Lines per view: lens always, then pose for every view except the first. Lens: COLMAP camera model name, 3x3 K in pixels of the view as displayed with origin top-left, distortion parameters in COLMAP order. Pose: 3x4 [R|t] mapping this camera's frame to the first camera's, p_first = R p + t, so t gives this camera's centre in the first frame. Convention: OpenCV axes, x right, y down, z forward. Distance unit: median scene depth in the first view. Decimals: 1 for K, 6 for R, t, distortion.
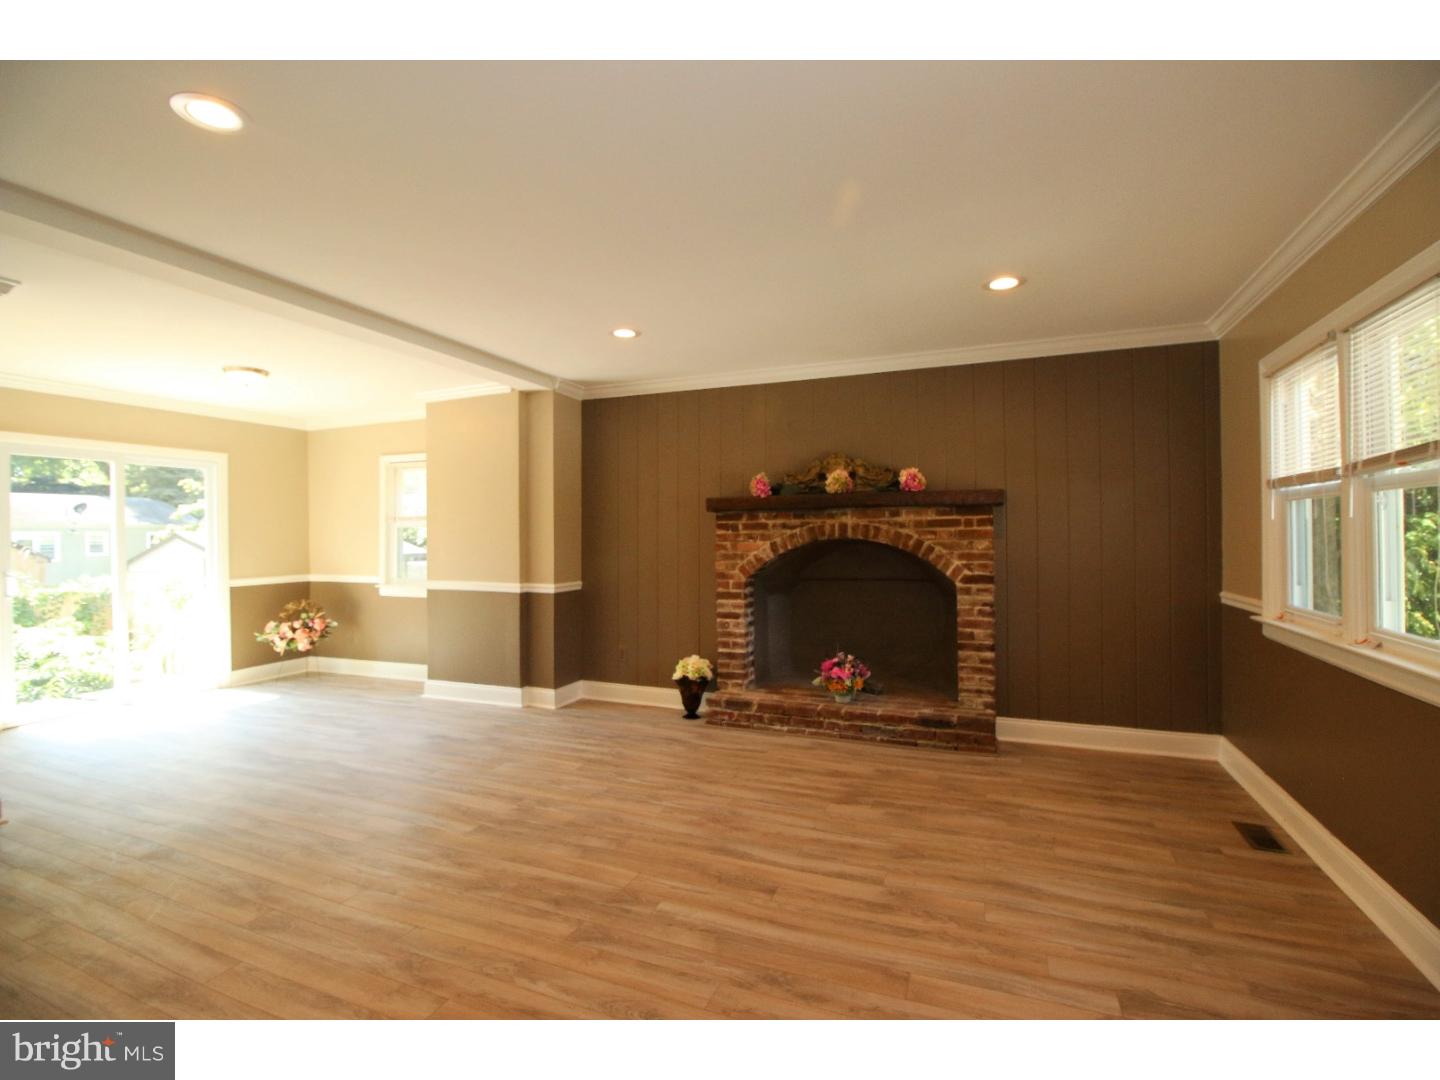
lens RADIAL K [[662.0, 0, 717.7], [0, 662.0, 533.4], [0, 0, 1]] dist [-0.002889, -0.011716]
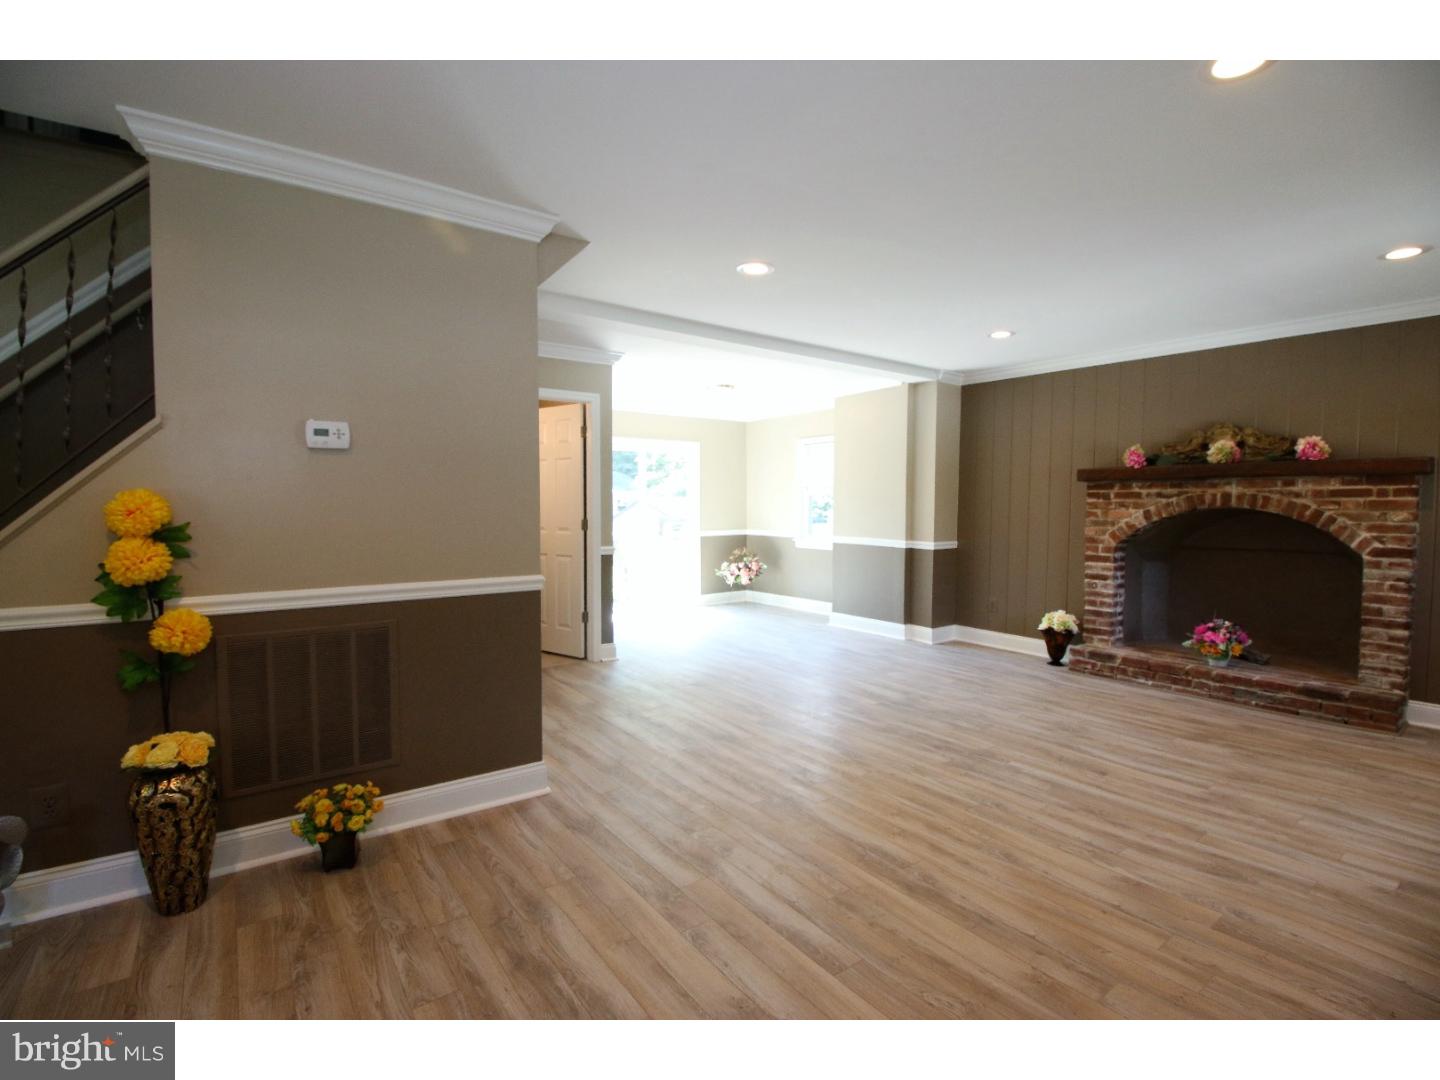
lens RADIAL K [[662.0, 0, 719.0], [0, 662.0, 534.4], [0, 0, 1]] dist [-0.002889, -0.011716]
pose [[0.854444, 0.033899, -0.518436, 0.051786], [-0.007155, 0.998542, 0.053501, 0.000218], [0.519494, -0.042004, 0.853441, -0.280303]]
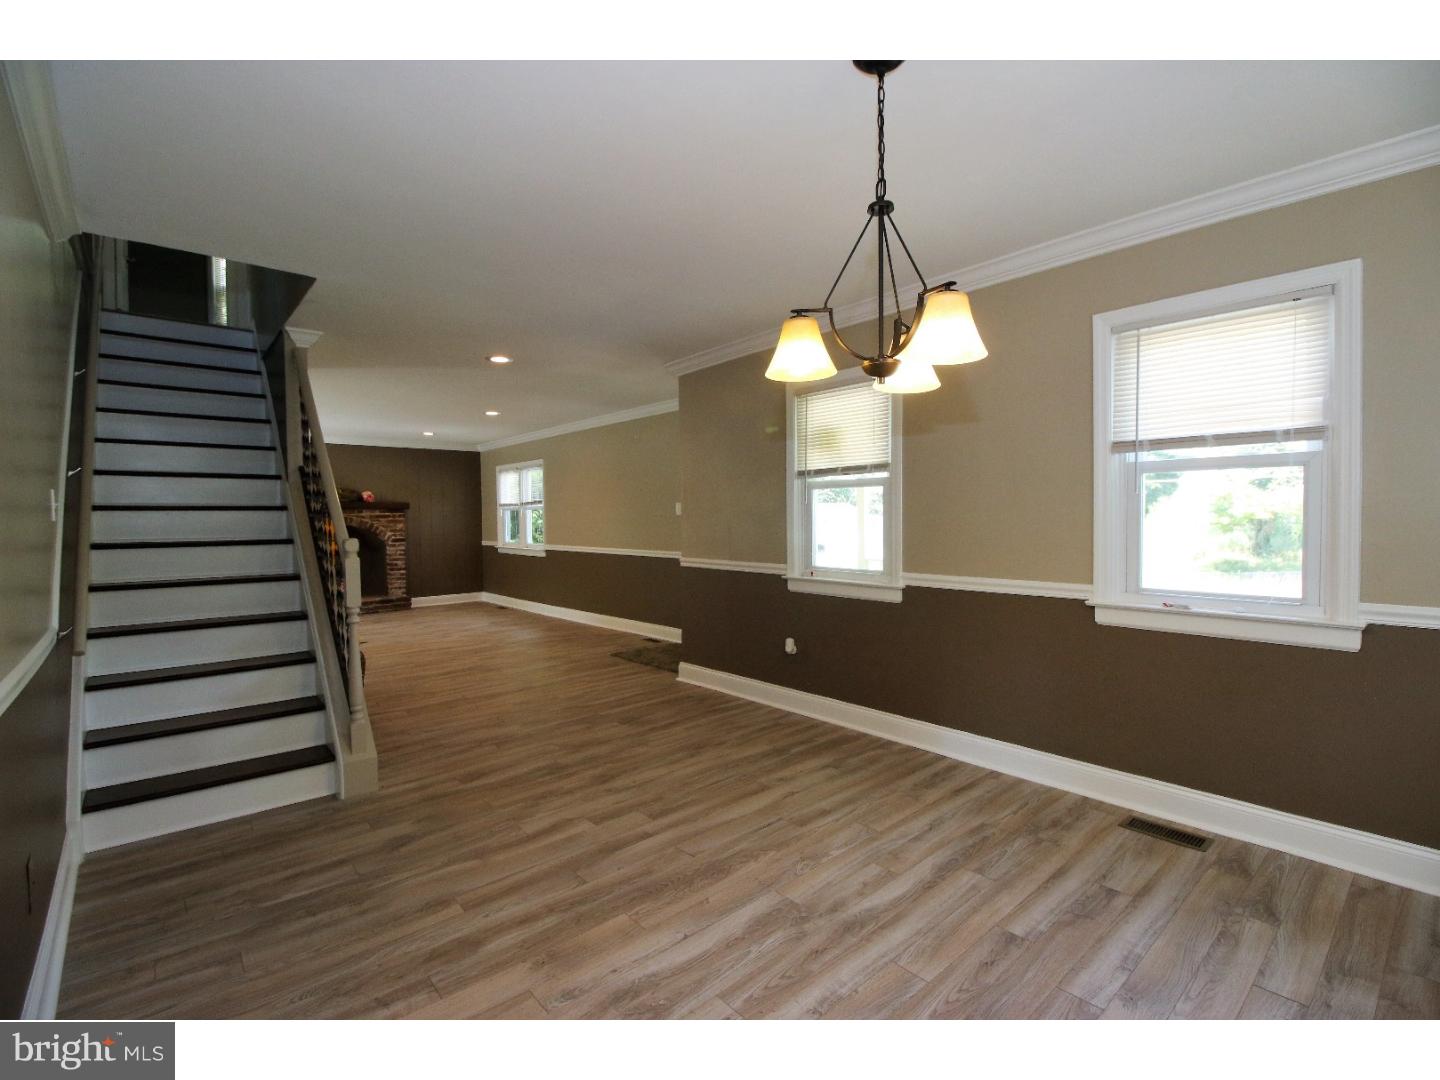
lens RADIAL K [[662.0, 0, 717.7], [0, 662.0, 534.2], [0, 0, 1]] dist [-0.002889, -0.011716]
pose [[0.453819, -0.022226, 0.890816, -1.146616], [0.005102, 0.999737, 0.022345, 0.000731], [-0.891079, -0.005596, 0.453814, -1.046657]]
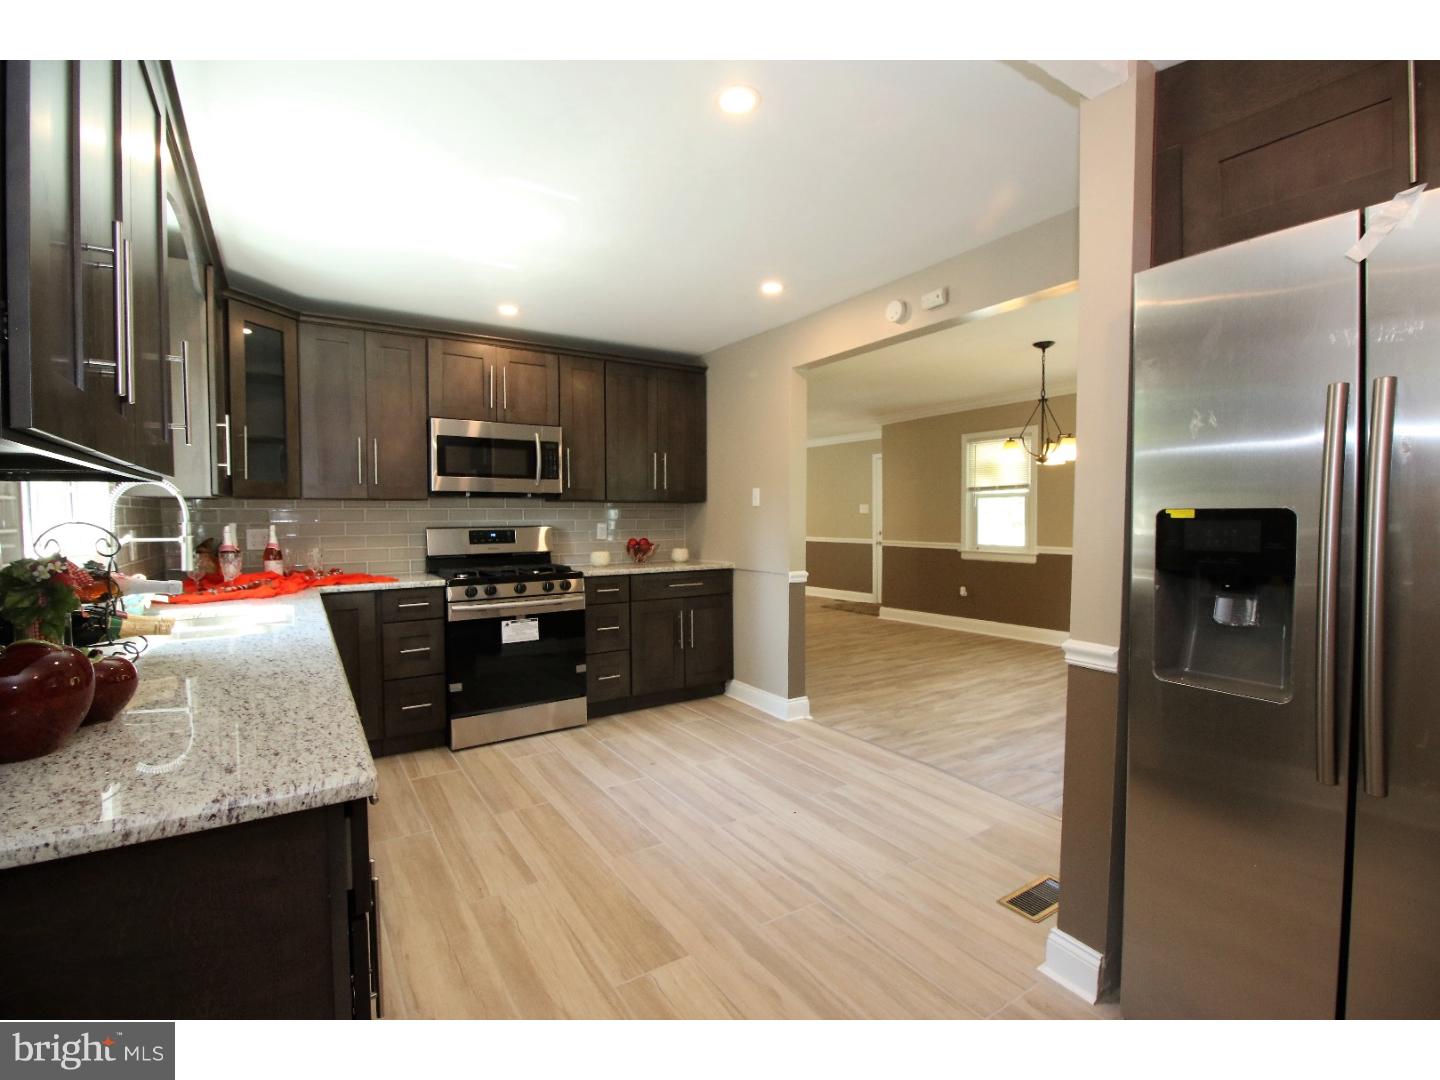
lens RADIAL K [[662.0, 0, 718.5], [0, 662.0, 535.7], [0, 0, 1]] dist [-0.002889, -0.011716]
pose [[0.568465, -0.022463, 0.822401, -1.913780], [0.001655, 0.999656, 0.026161, 0.005814], [-0.822706, -0.013510, 0.568306, -1.130069]]
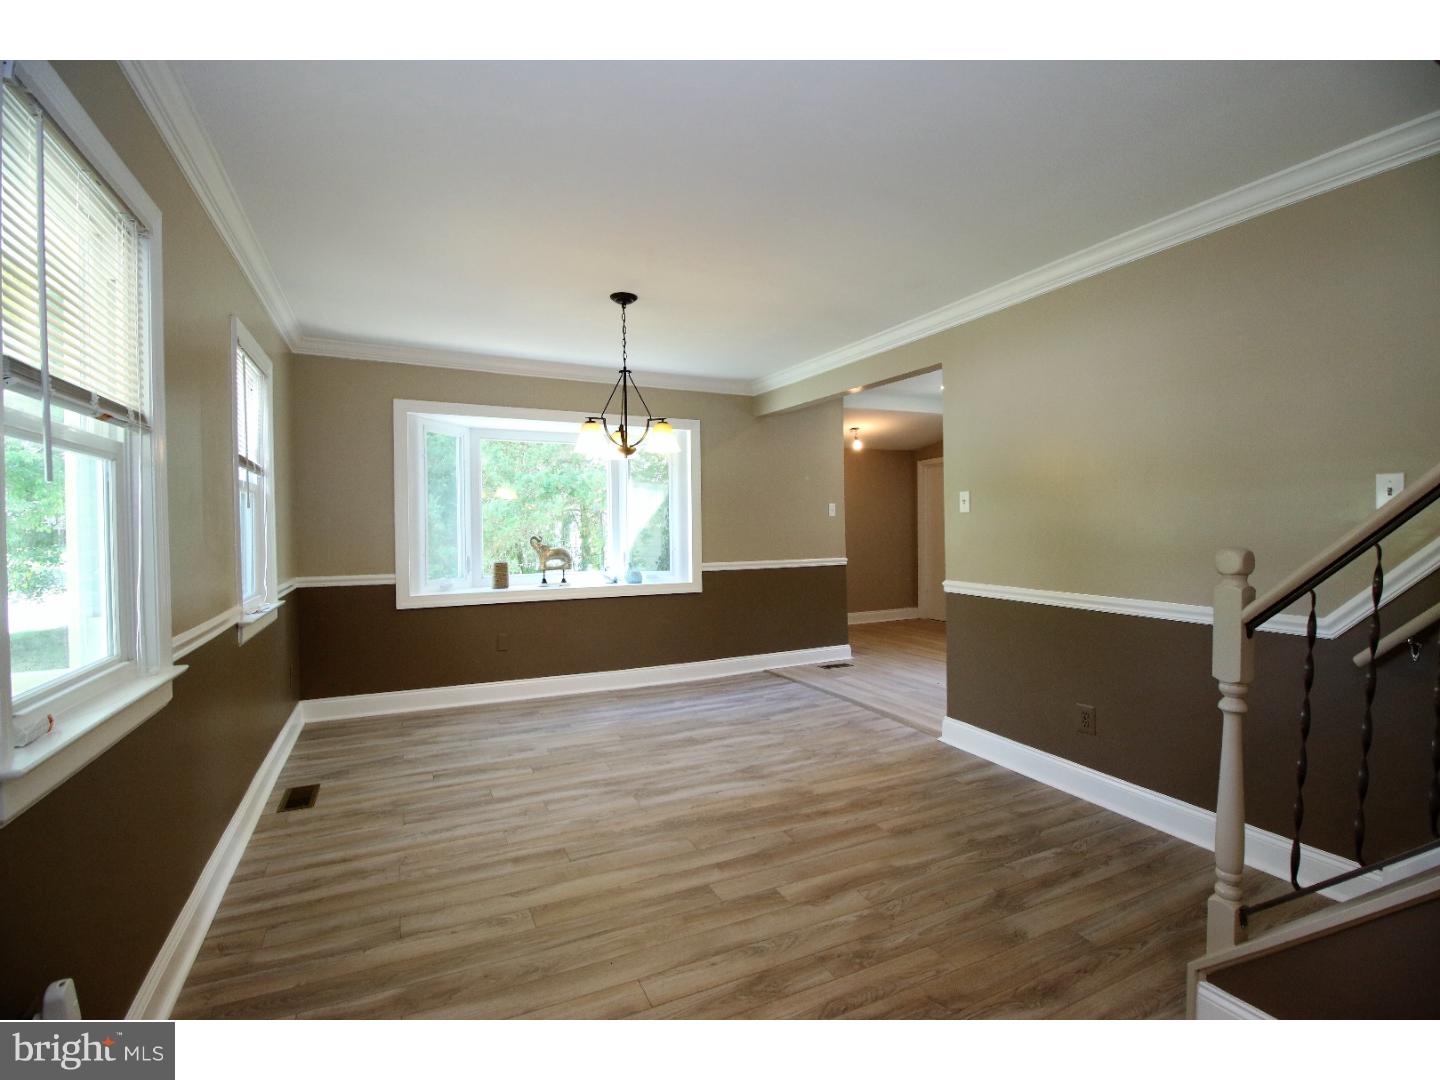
lens RADIAL K [[662.0, 0, 718.0], [0, 662.0, 535.1], [0, 0, 1]] dist [-0.002889, -0.011716]
pose [[-0.664687, 0.027589, -0.746612, -0.230990], [0.018222, 0.999619, 0.020716, -0.001448], [0.746900, 0.000165, -0.664937, -0.345357]]
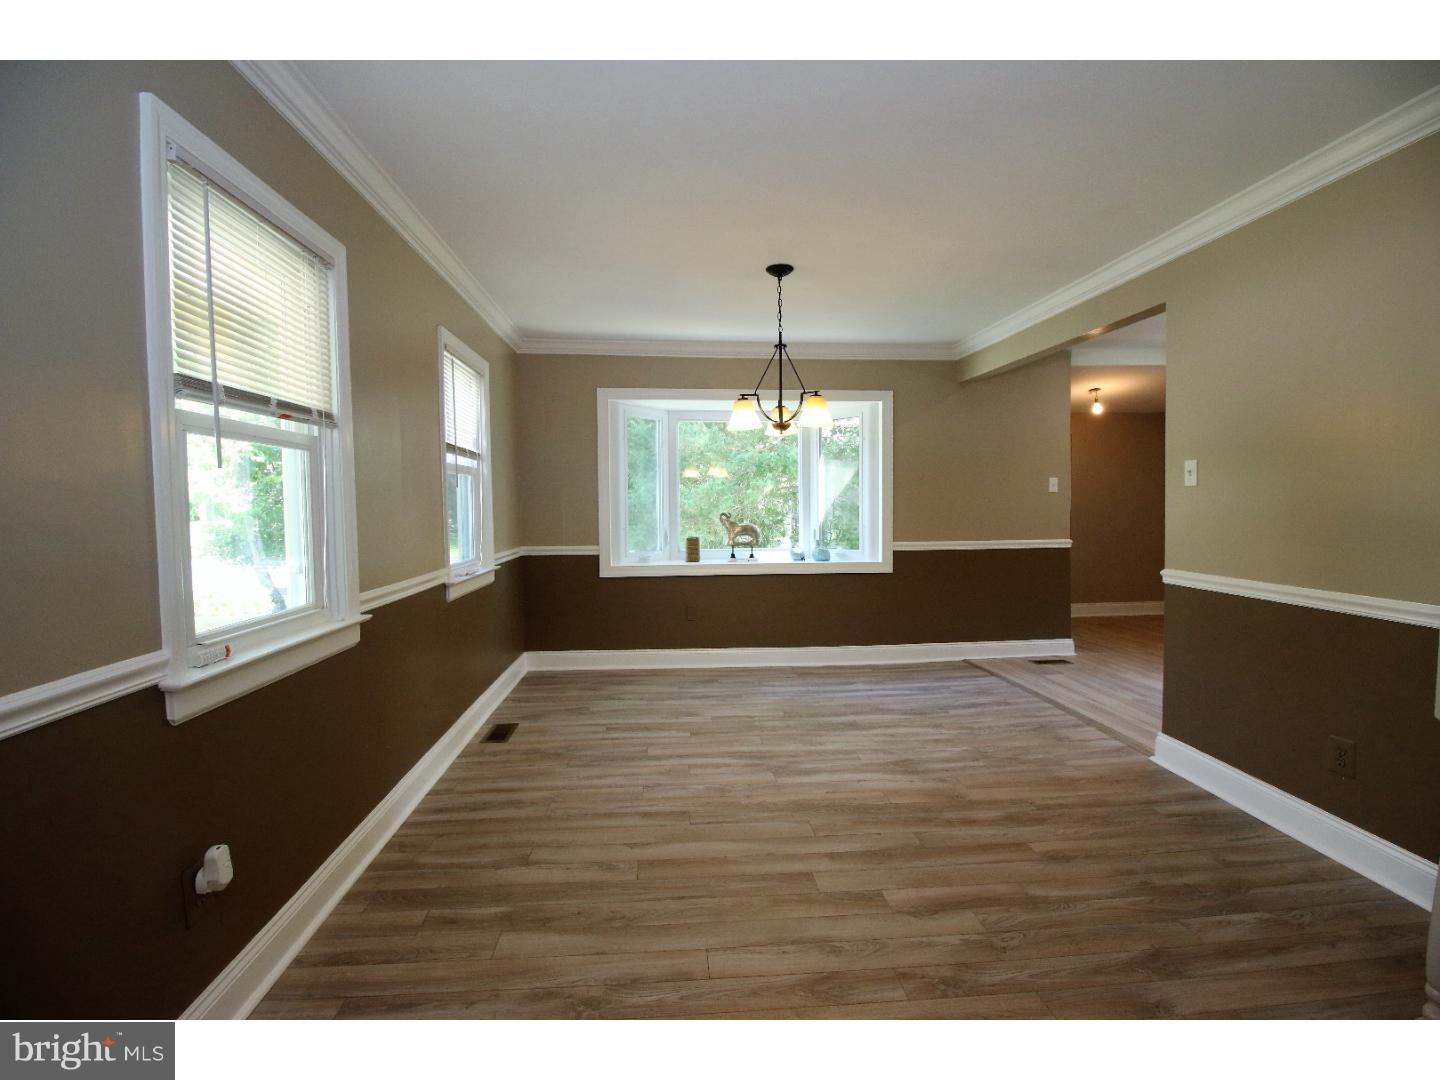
lens RADIAL K [[662.0, 0, 719.1], [0, 662.0, 535.9], [0, 0, 1]] dist [-0.002889, -0.011716]
pose [[-0.888812, 0.039369, -0.456579, -0.325097], [0.018949, 0.998608, 0.049217, 0.001378], [0.457881, 0.035093, -0.888321, -0.289068]]
